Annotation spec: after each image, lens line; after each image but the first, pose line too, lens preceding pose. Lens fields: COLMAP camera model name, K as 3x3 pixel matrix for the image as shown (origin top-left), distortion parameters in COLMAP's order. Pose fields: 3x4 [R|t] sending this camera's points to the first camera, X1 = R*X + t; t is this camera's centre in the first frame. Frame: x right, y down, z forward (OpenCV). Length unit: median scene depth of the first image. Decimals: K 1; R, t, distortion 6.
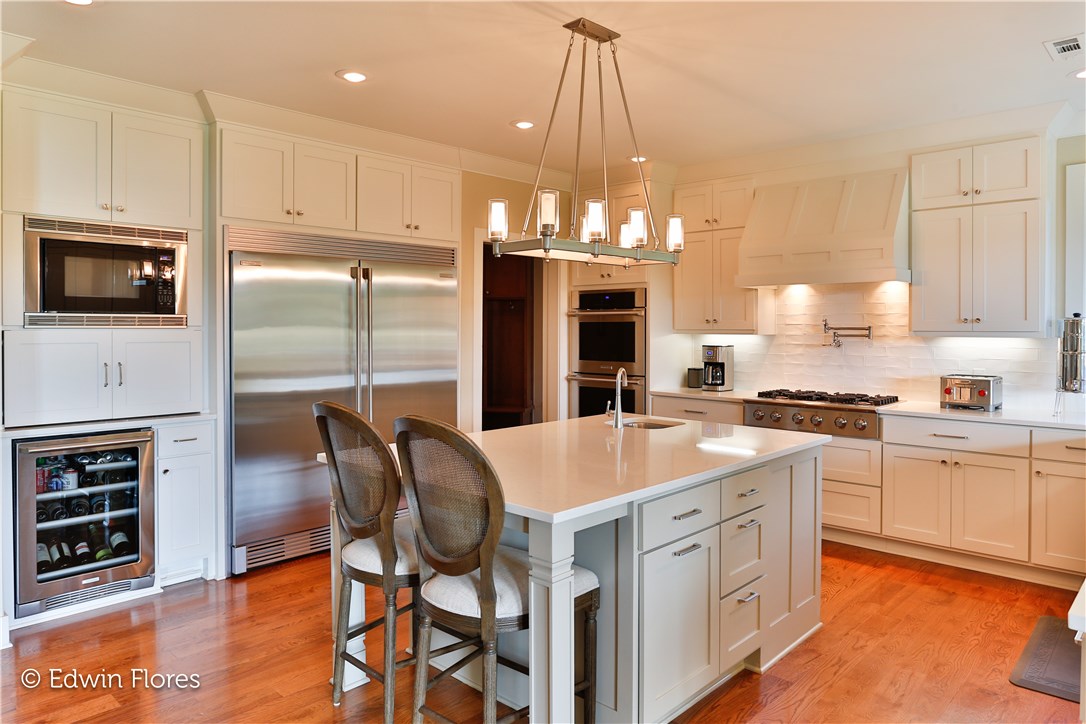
lens RADIAL K [[712.5, 0, 542.0], [0, 712.5, 325.7], [0, 0, 1]] dist [-0.010307, -0.000222]
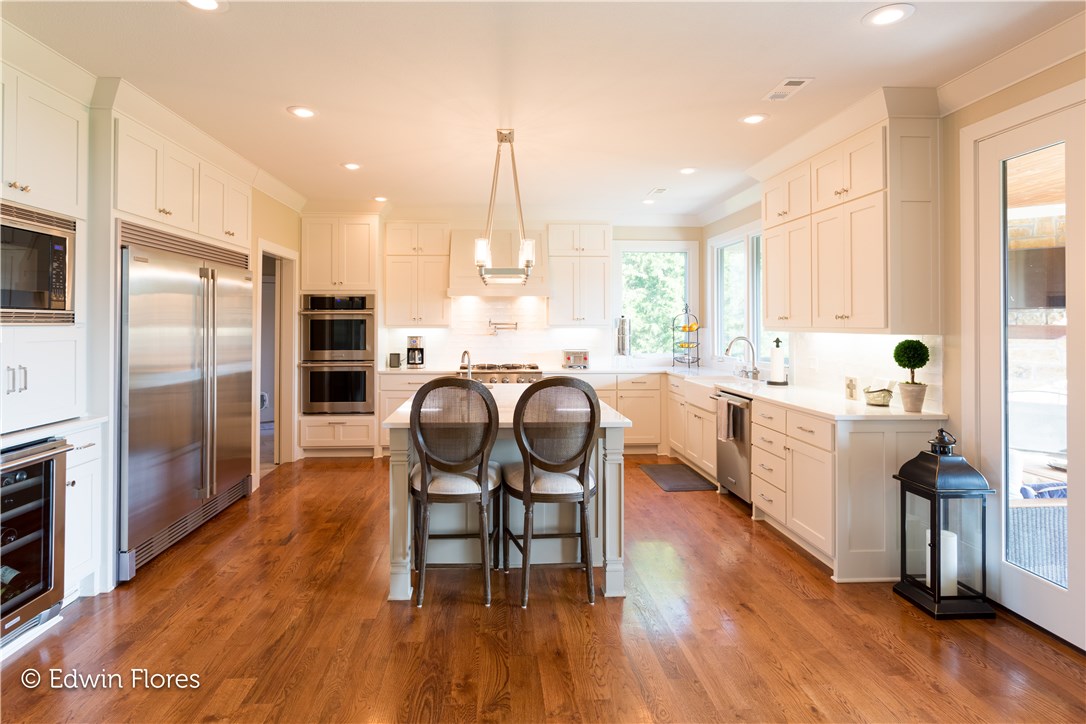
lens RADIAL K [[580.4, 0, 513.3], [0, 580.4, 313.4], [0, 0, 1]] dist [0.003305, 0.001254]
pose [[0.705677, 0.009386, 0.708472, -0.550407], [0.002542, 0.999872, -0.015778, 0.001146], [-0.708529, 0.012935, 0.705563, 0.058374]]
